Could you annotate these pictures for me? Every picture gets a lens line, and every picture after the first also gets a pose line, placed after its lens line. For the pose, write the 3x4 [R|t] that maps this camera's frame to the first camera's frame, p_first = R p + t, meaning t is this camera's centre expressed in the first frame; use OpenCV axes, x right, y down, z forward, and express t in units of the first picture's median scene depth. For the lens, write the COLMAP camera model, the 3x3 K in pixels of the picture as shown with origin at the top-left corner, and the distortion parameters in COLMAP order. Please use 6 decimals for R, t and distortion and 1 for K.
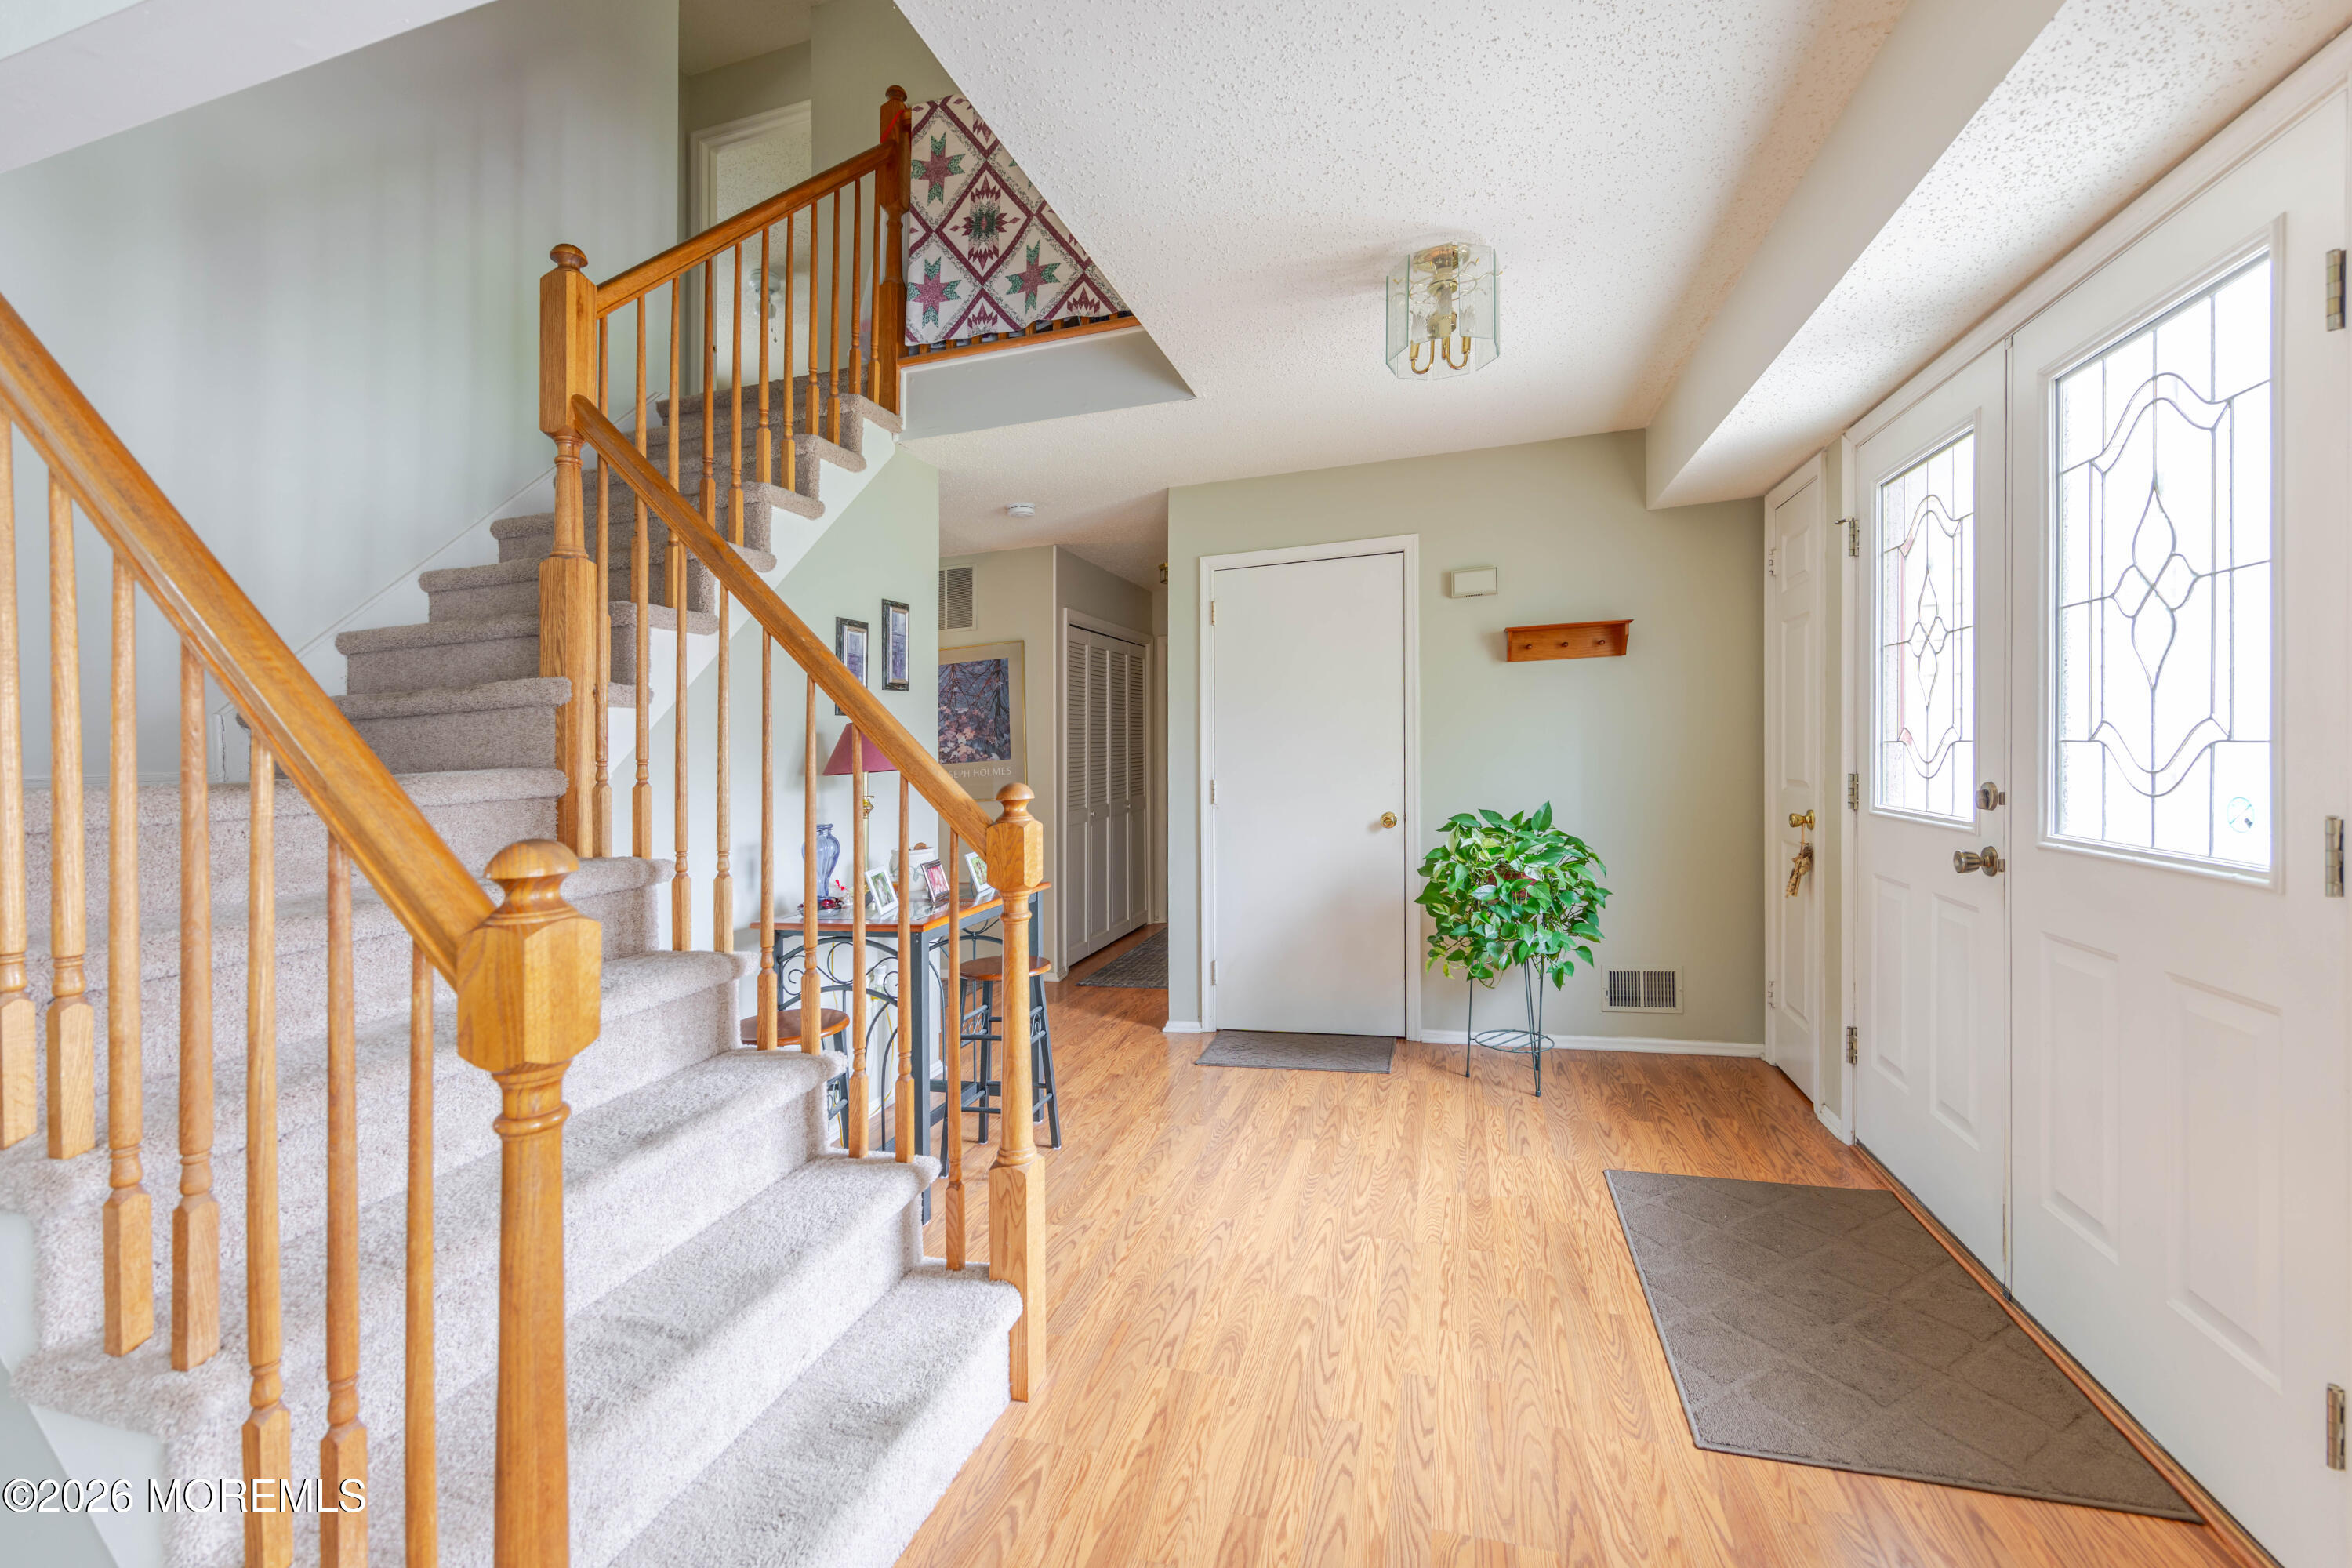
lens RADIAL K [[1021.1, 0, 1179.0], [0, 1021.1, 789.4], [0, 0, 1]] dist [-0.000797, 0.000081]
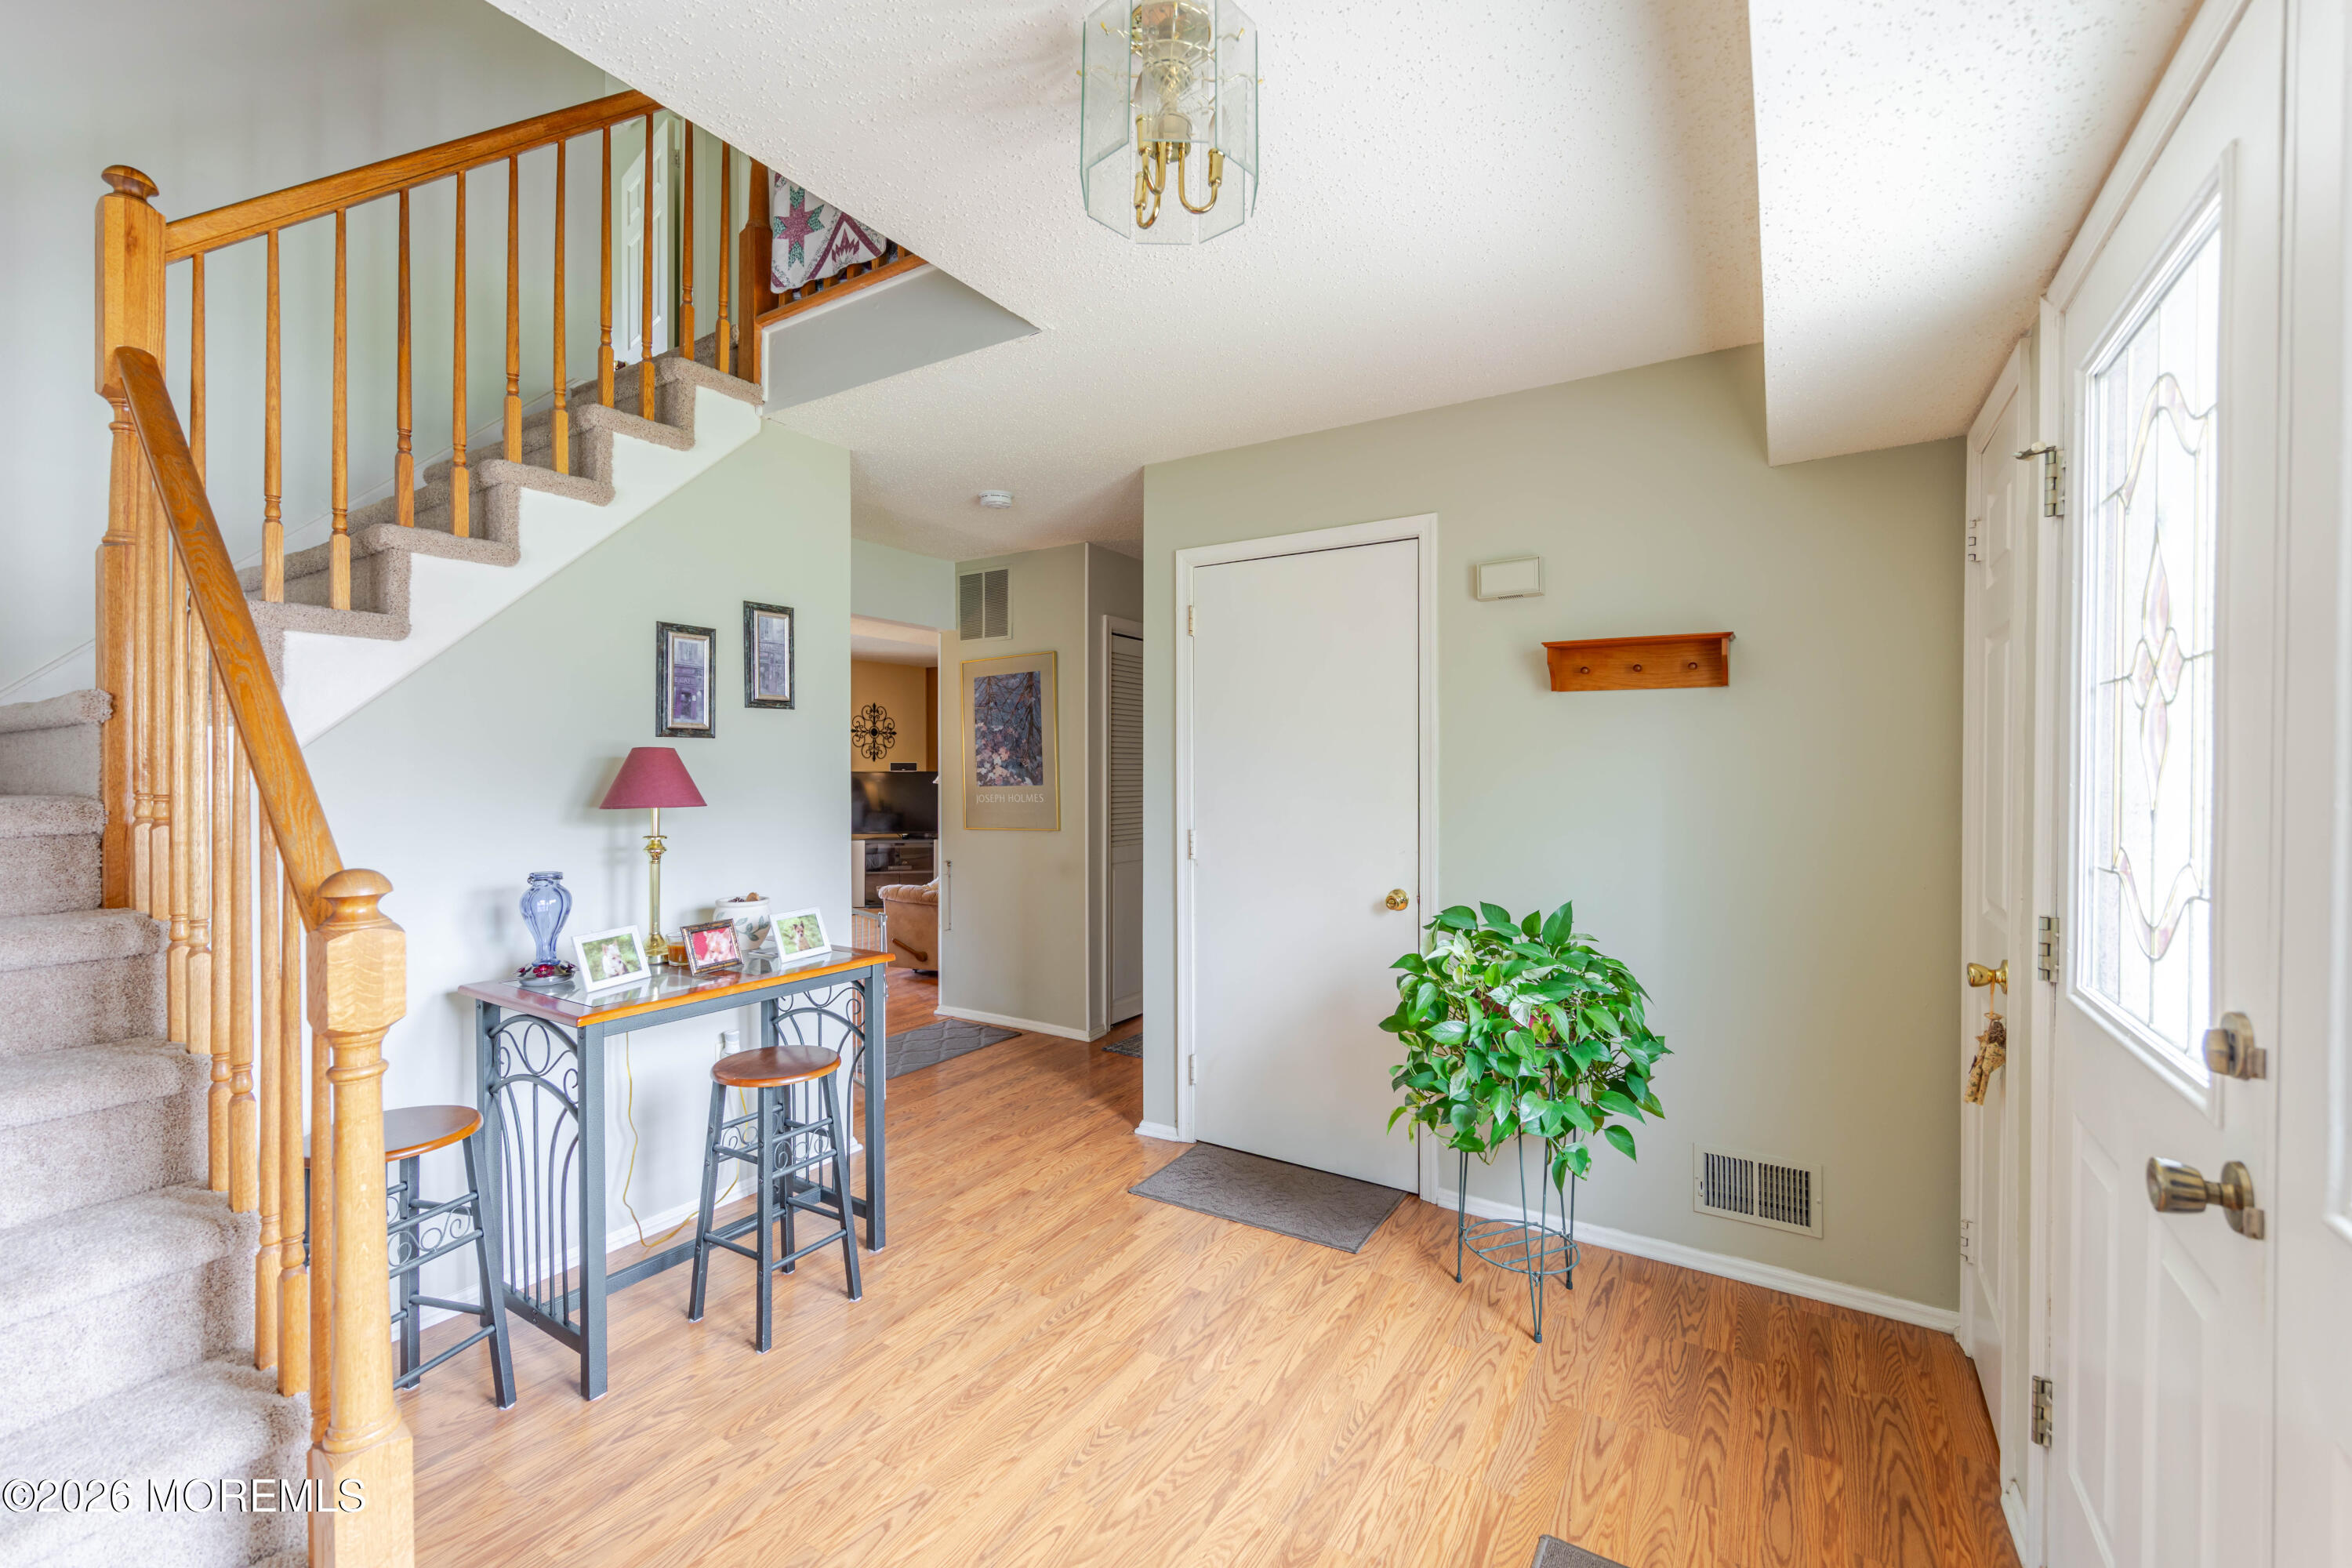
lens RADIAL K [[1021.1, 0, 1172.8], [0, 1021.1, 774.8], [0, 0, 1]] dist [-0.000797, 0.000081]
pose [[0.960791, 0.045905, -0.273449, 0.277280], [-0.052521, 0.998476, -0.016921, -0.044356], [0.272255, 0.030619, 0.961738, 0.270505]]
